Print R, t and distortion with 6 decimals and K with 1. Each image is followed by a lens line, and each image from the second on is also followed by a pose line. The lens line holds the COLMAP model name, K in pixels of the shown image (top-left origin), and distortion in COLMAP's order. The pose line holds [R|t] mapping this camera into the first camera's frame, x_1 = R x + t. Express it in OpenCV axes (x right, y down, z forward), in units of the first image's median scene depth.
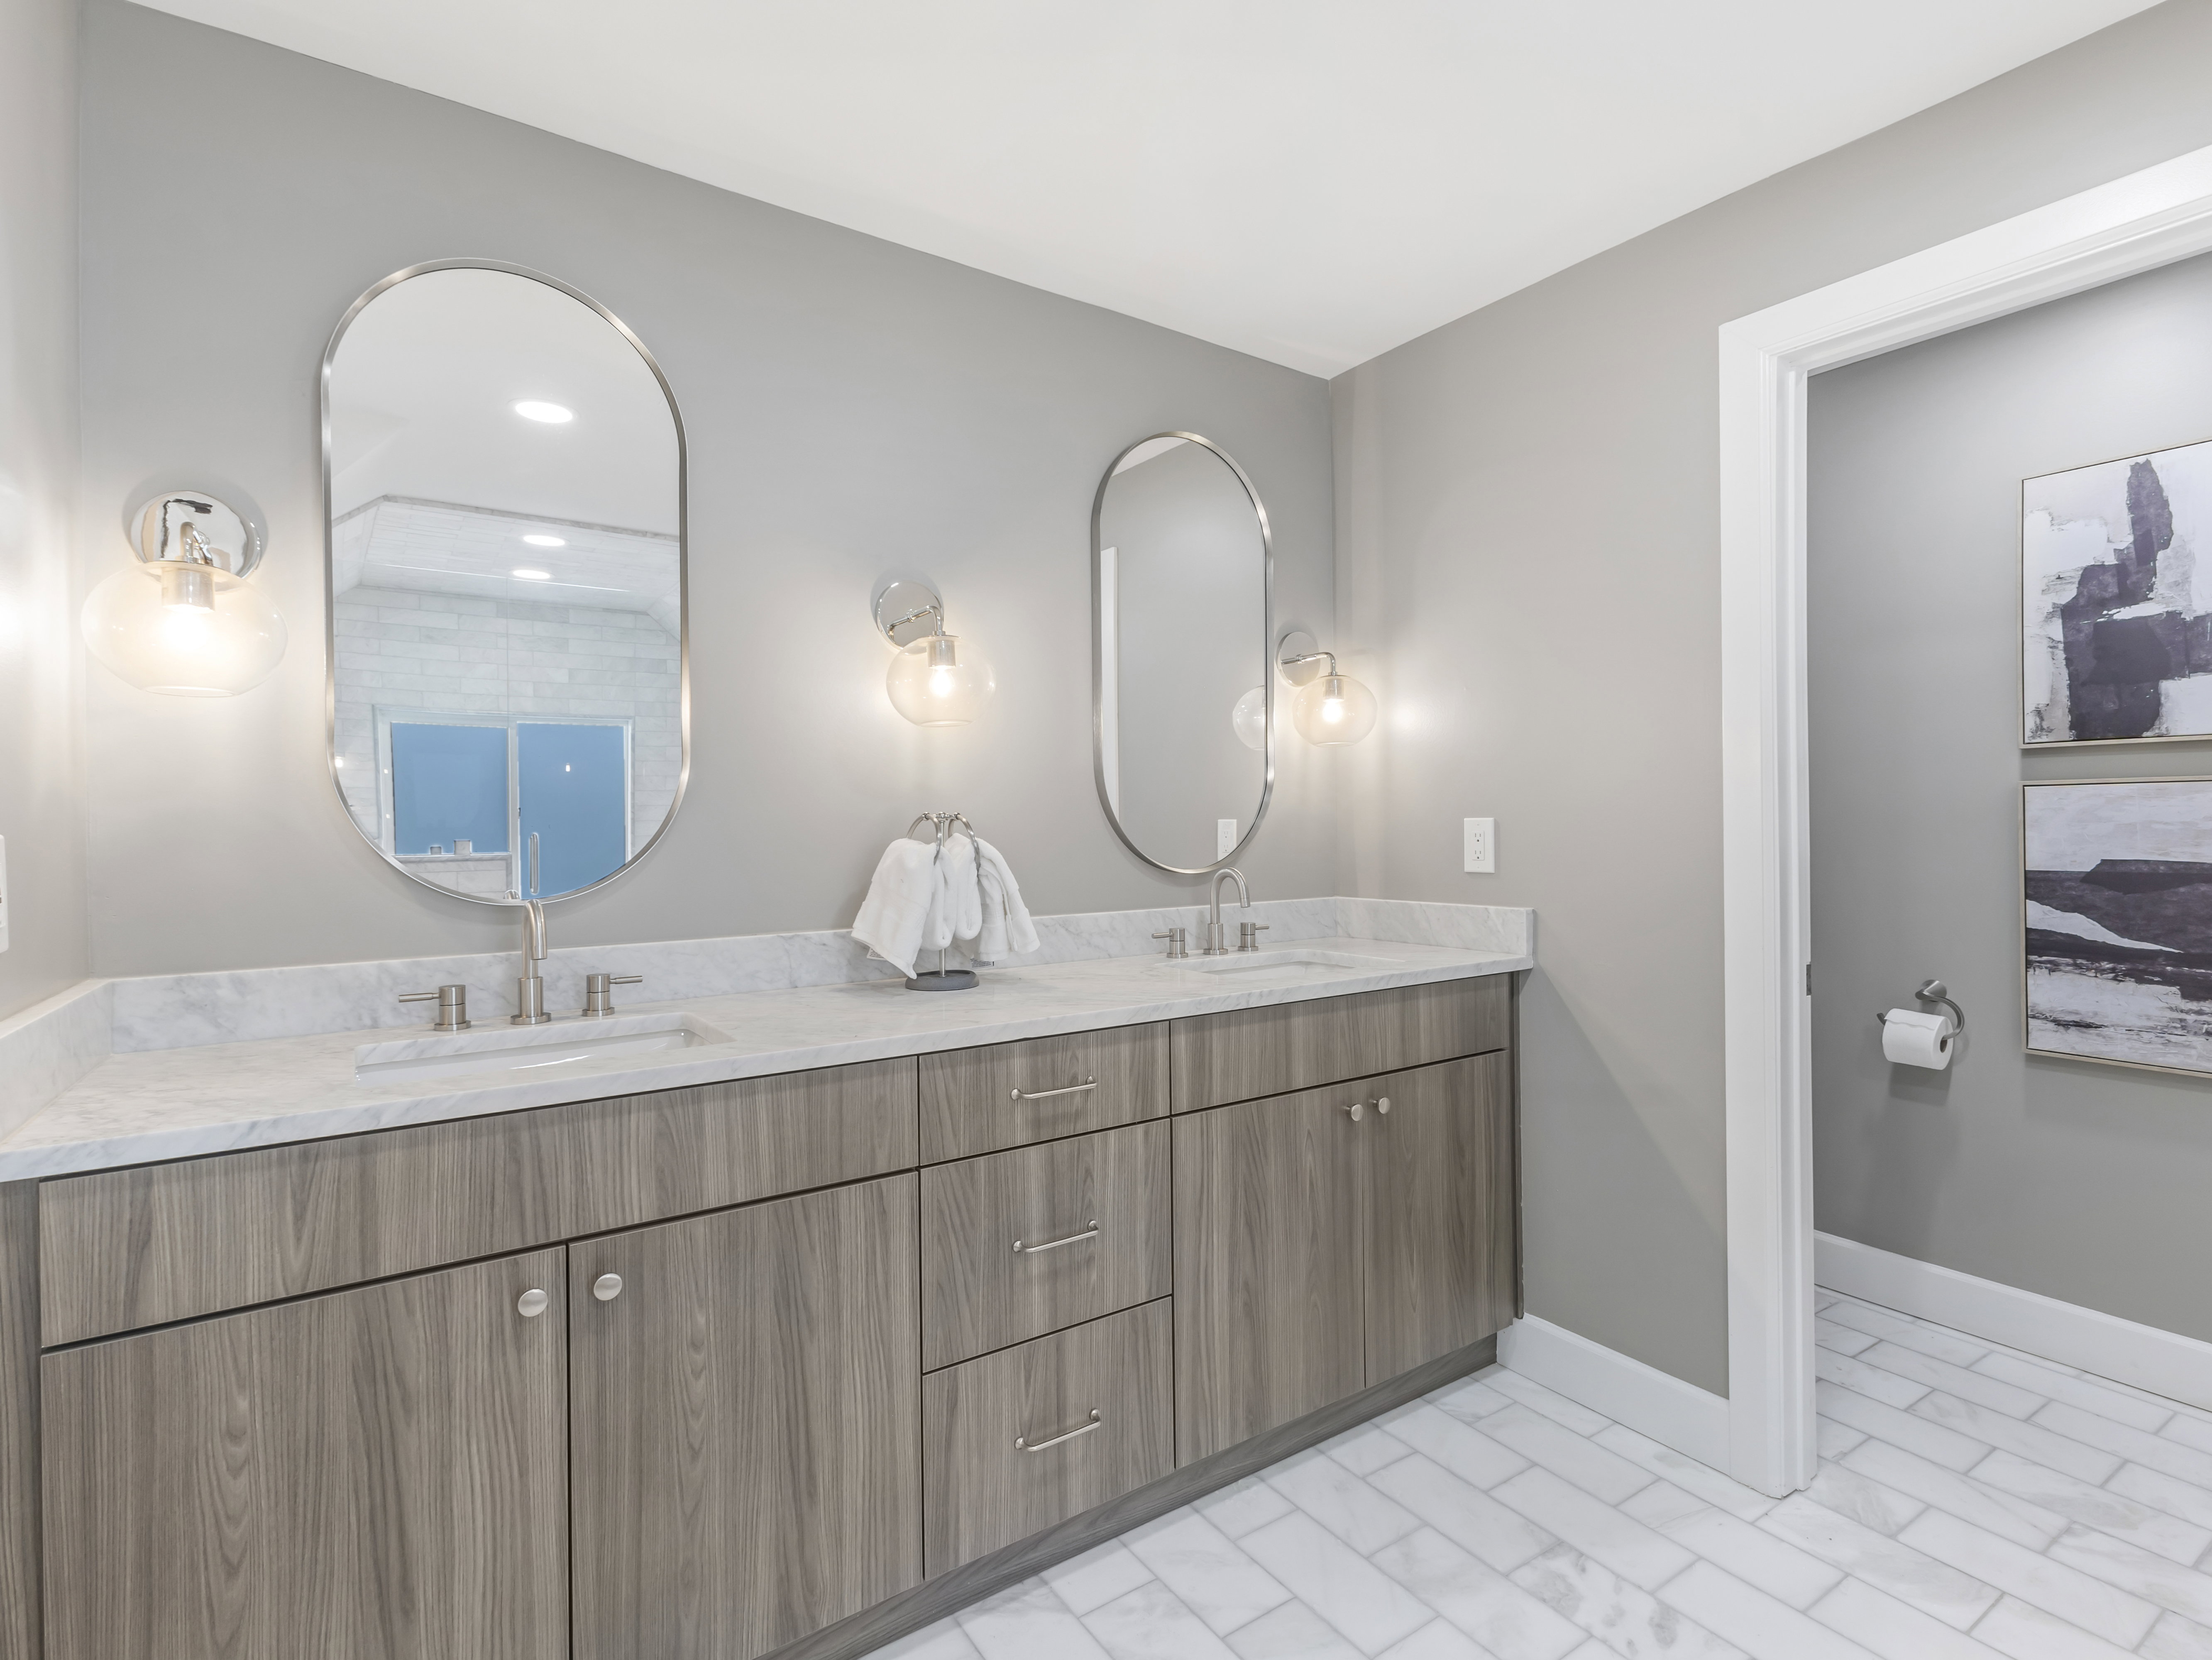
lens RADIAL K [[1083.5, 0, 1108.9], [0, 1083.5, 826.9], [0, 0, 1]] dist [0.004069, -0.001294]
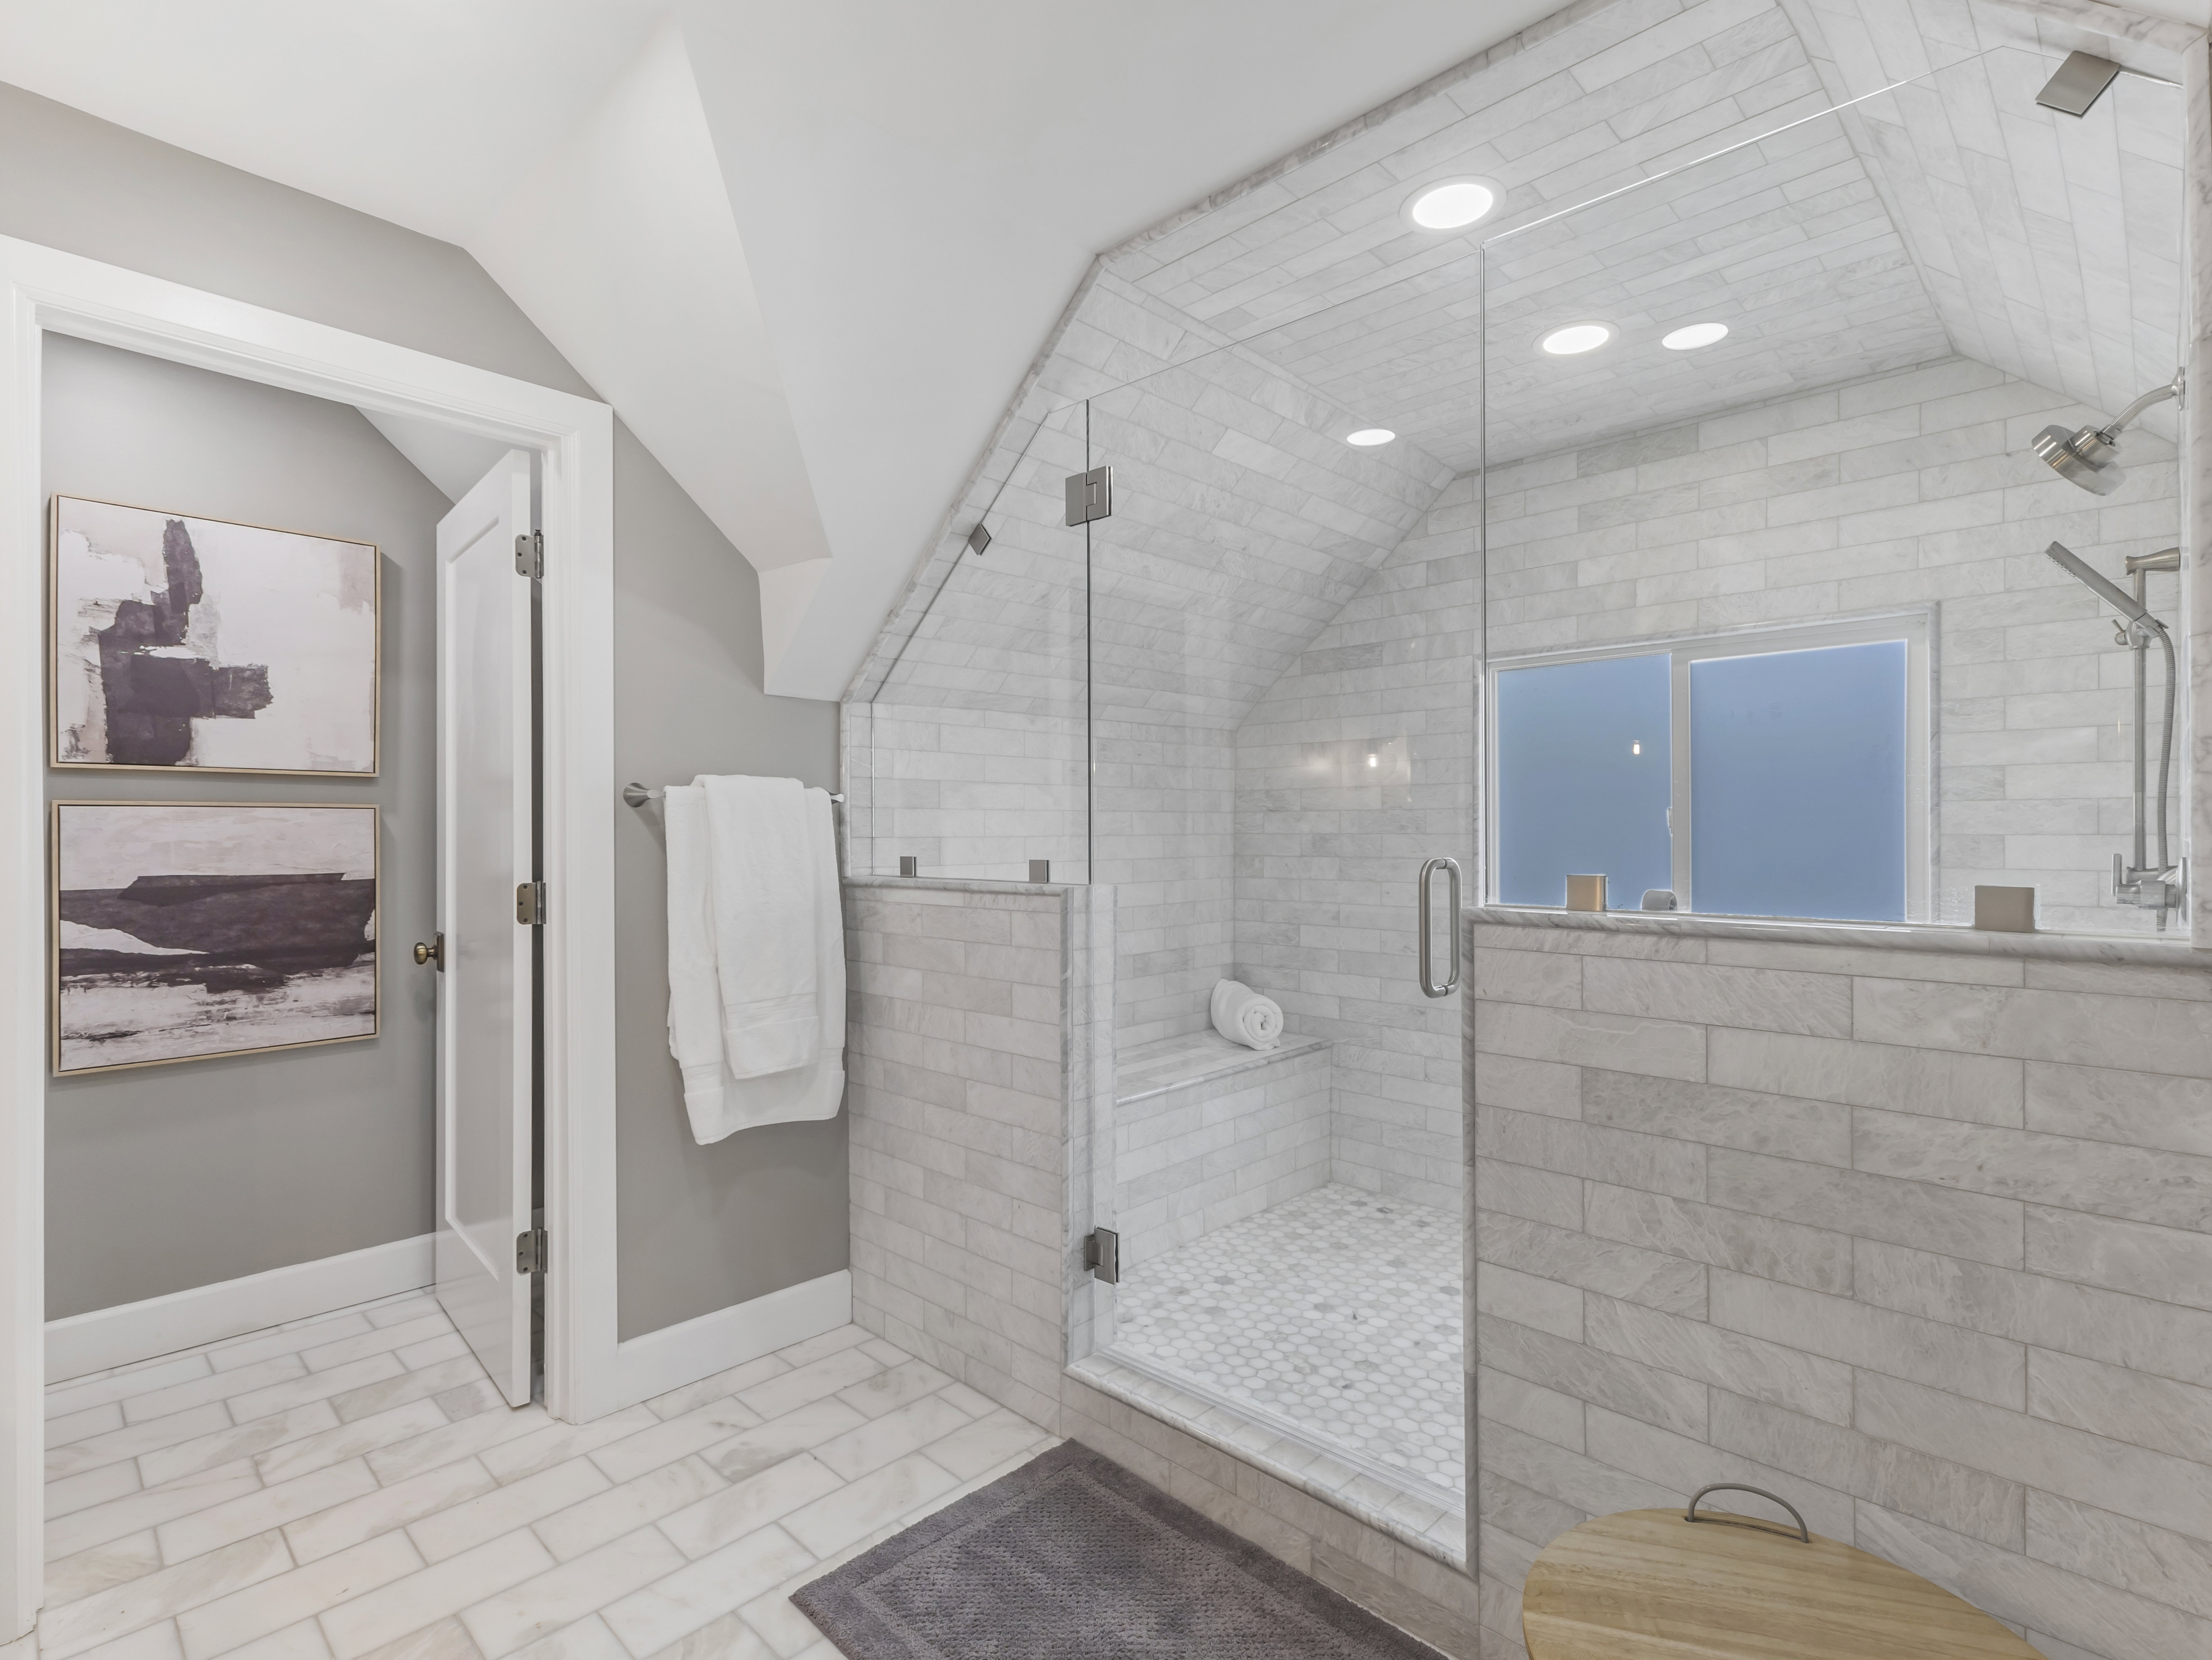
lens RADIAL K [[1083.5, 0, 1108.9], [0, 1083.5, 826.9], [0, 0, 1]] dist [0.004069, -0.001294]
pose [[-0.202907, 0.011822, 0.979127, -0.336927], [0.008882, 0.999908, -0.010232, 0.000579], [-0.979158, 0.006620, -0.202994, 0.282731]]
